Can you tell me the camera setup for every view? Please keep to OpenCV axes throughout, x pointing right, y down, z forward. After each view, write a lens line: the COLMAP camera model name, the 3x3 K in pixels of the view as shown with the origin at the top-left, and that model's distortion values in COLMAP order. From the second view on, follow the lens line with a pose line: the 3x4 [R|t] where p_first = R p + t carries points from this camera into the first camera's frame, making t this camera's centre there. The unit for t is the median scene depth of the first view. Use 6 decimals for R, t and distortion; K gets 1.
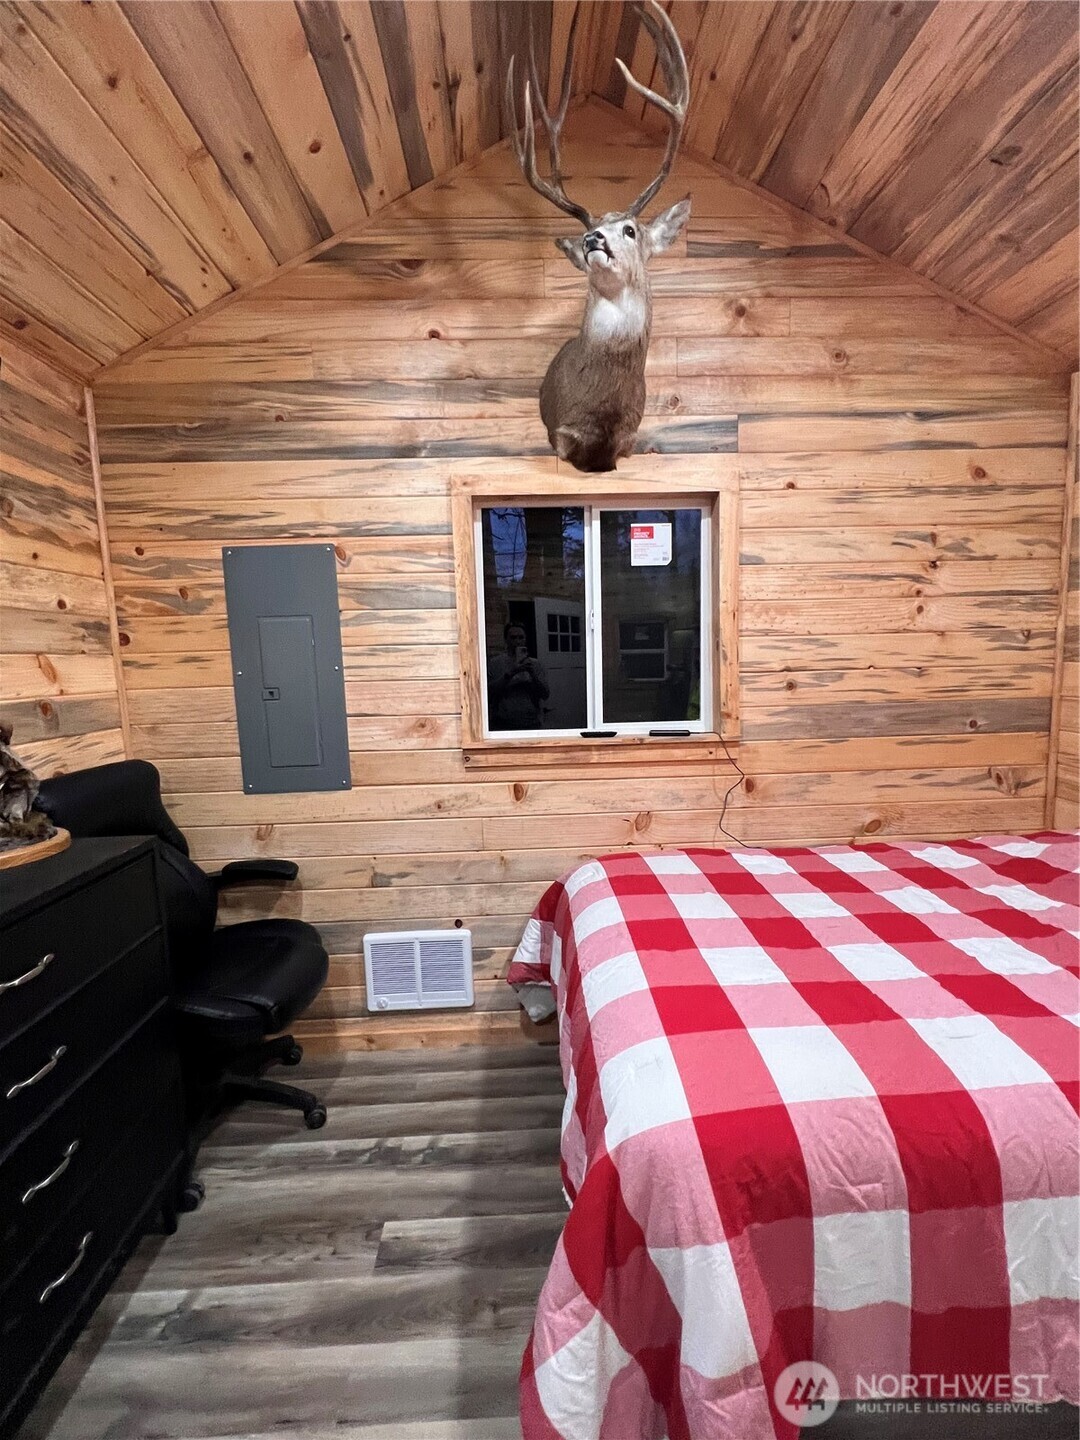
lens RADIAL K [[628.9, 0, 539.9], [0, 628.9, 719.7], [0, 0, 1]] dist [-0.001450, 0.001071]
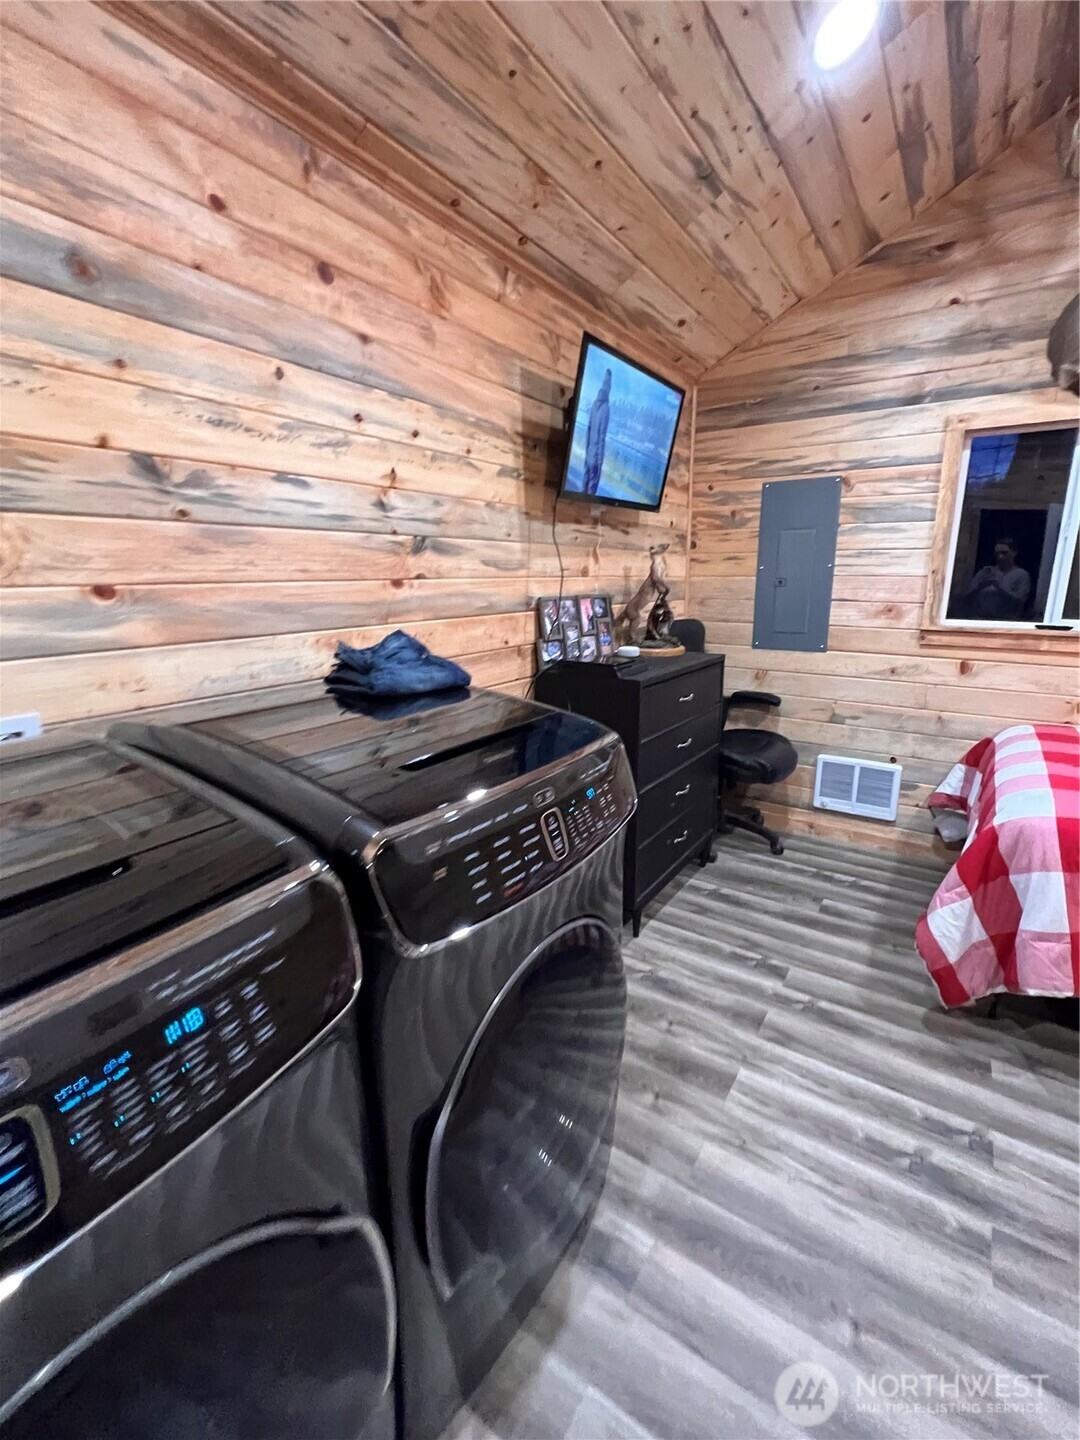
lens RADIAL K [[628.9, 0, 536.1], [0, 628.9, 718.0], [0, 0, 1]] dist [-0.001450, 0.001071]
pose [[0.802960, 0.159464, -0.574305, 0.018493], [-0.083899, 0.984192, 0.155972, 0.095494], [0.590099, -0.077056, 0.803645, -0.594619]]
